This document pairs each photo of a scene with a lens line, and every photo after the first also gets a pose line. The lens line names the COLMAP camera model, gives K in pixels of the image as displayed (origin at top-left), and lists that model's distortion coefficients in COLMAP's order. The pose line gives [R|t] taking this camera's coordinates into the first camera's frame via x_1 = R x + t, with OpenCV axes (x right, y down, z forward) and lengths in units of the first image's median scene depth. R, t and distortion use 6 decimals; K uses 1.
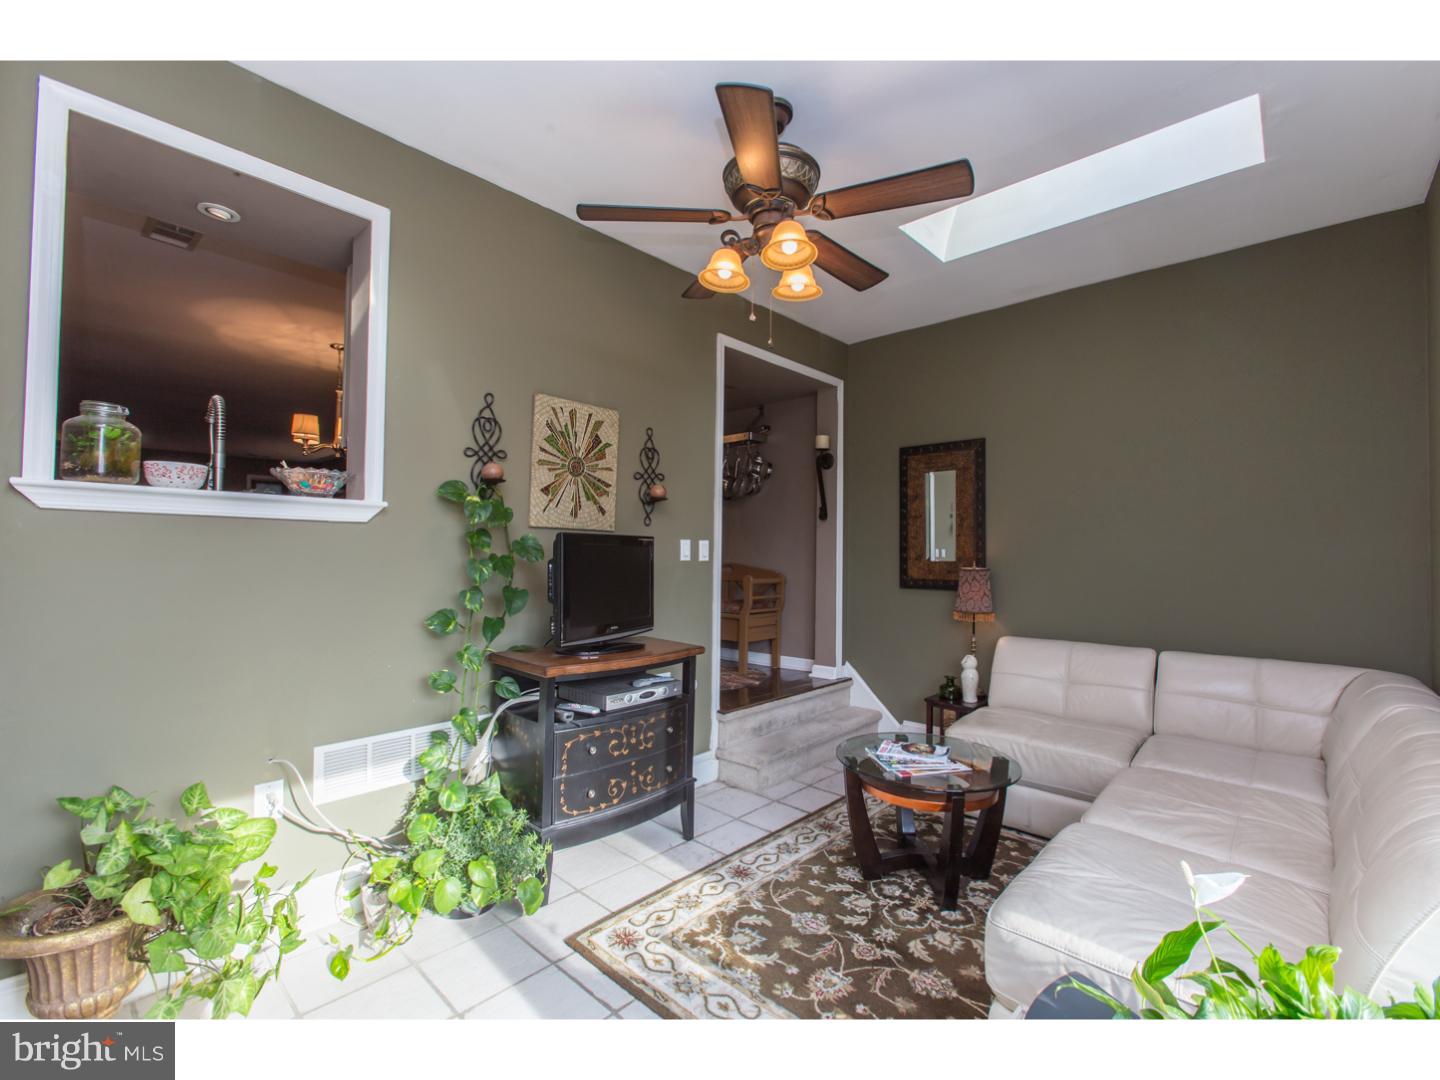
lens RADIAL K [[639.1, 0, 726.1], [0, 639.1, 539.3], [0, 0, 1]] dist [-0.004630, 0.001269]
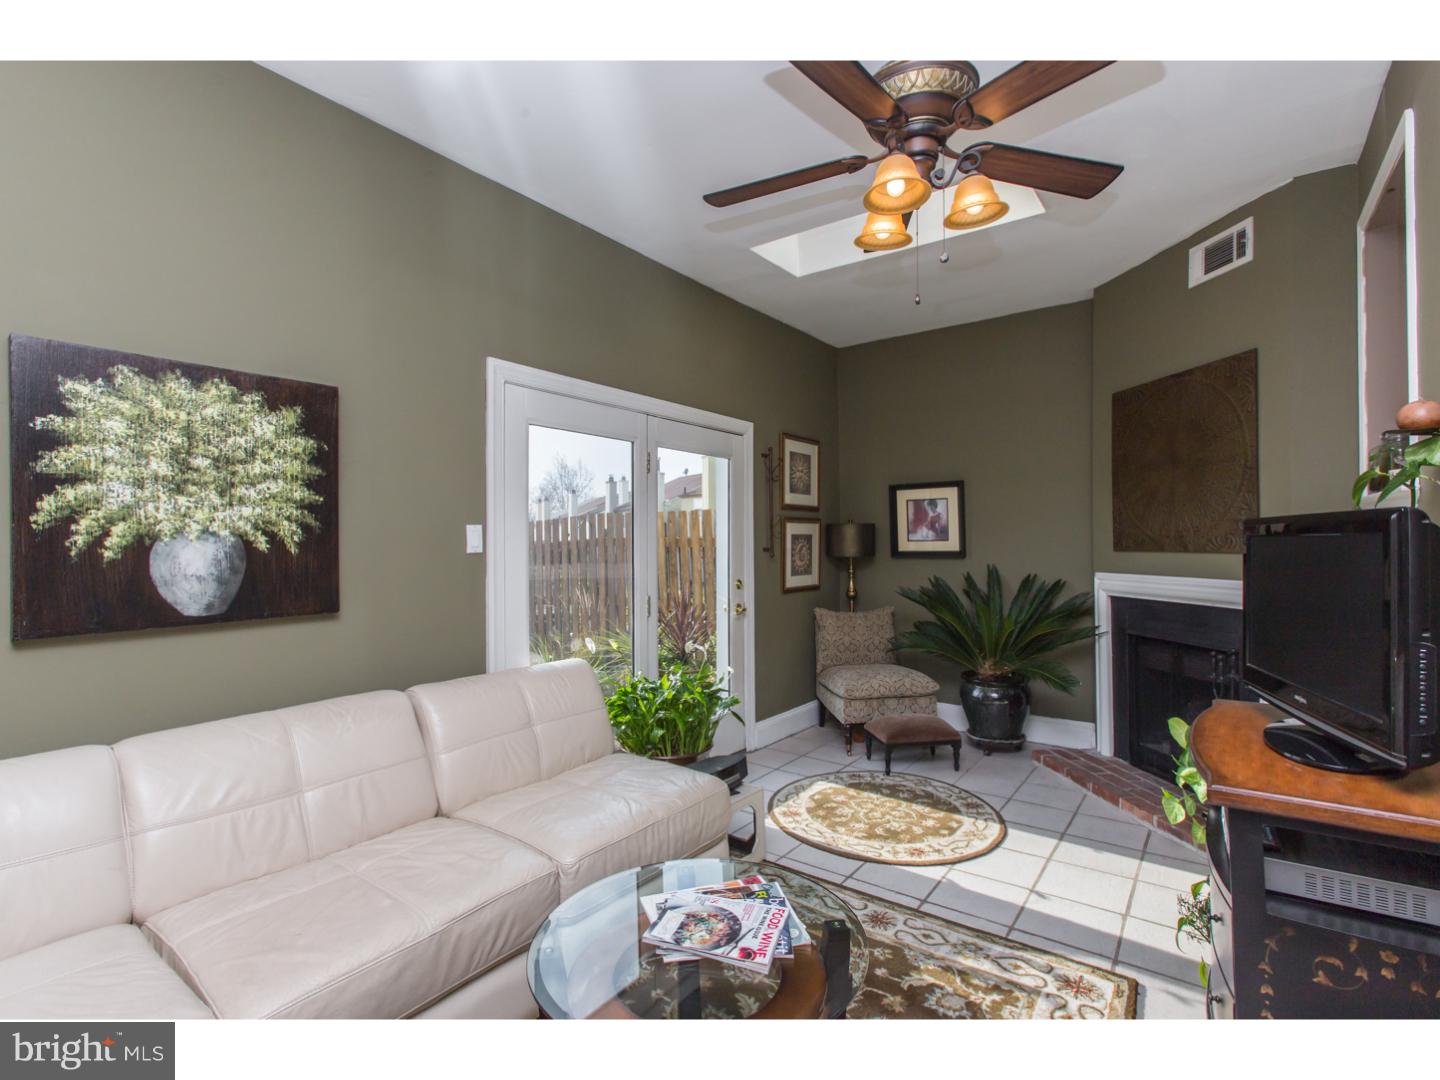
lens RADIAL K [[675.0, 0, 727.9], [0, 675.0, 542.5], [0, 0, 1]] dist [0.001998, -0.000051]
pose [[-0.994391, -0.004326, -0.105676, 0.344722], [-0.002683, 0.999873, -0.015684, 0.024282], [0.105730, -0.015312, -0.994277, 1.542616]]
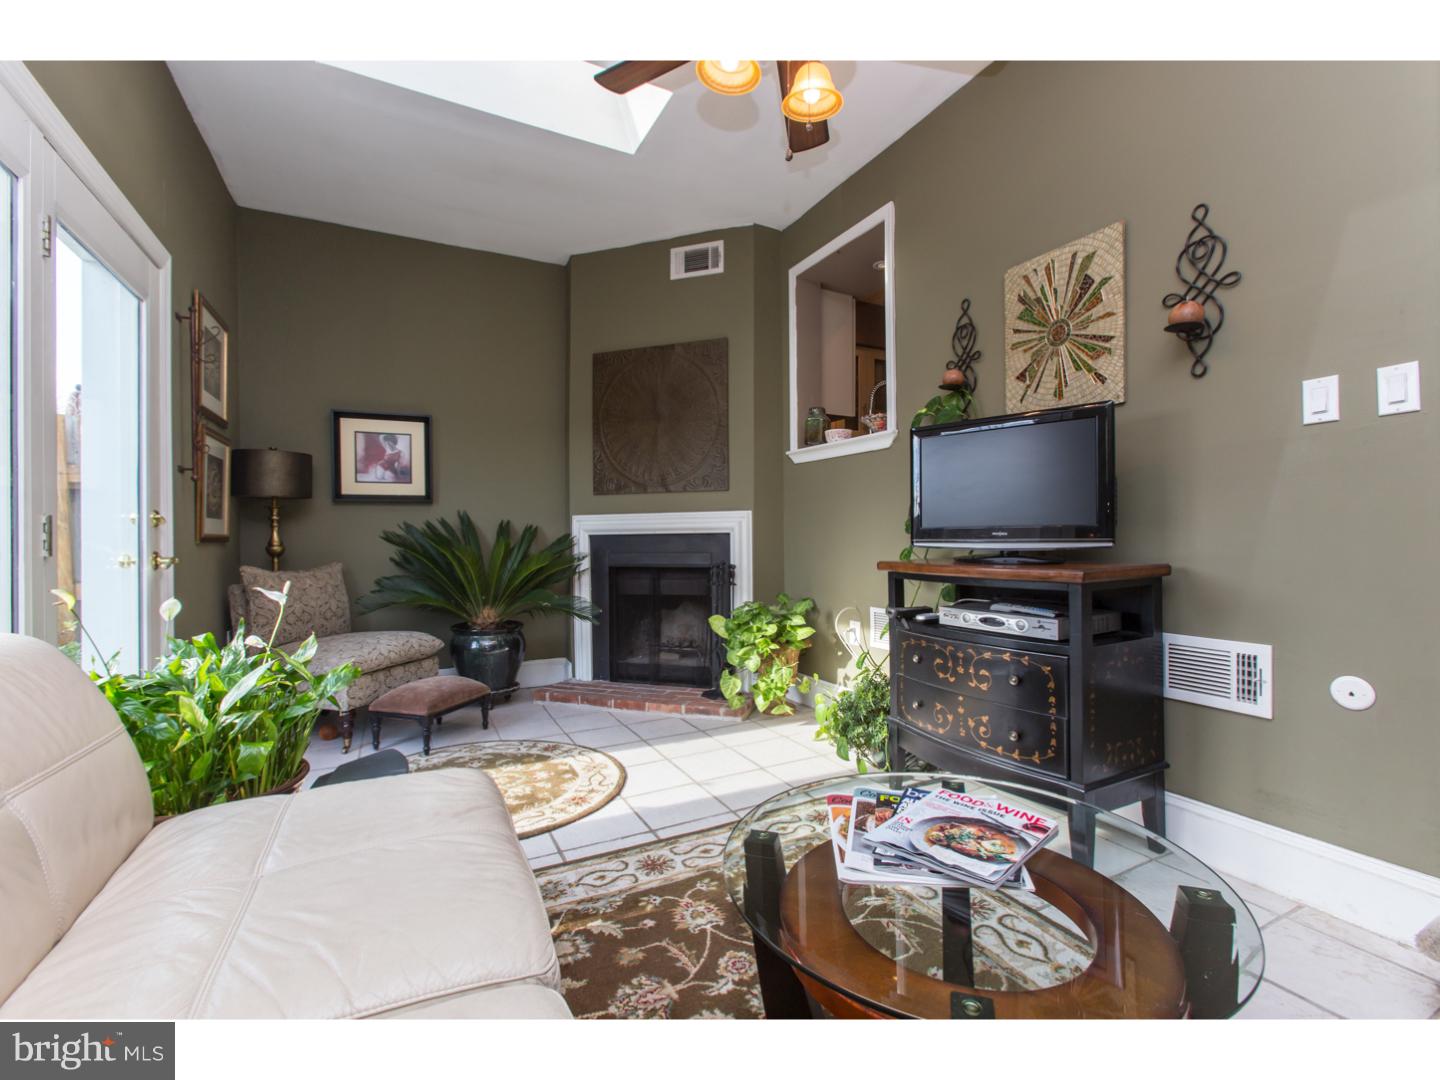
lens RADIAL K [[639.1, 0, 717.0], [0, 639.1, 537.3], [0, 0, 1]] dist [-0.004630, 0.001269]
pose [[-0.353119, -0.010138, -0.935524, 0.704984], [0.018968, 0.999658, -0.017992, 0.155699], [0.935386, -0.024098, -0.352806, 0.989075]]
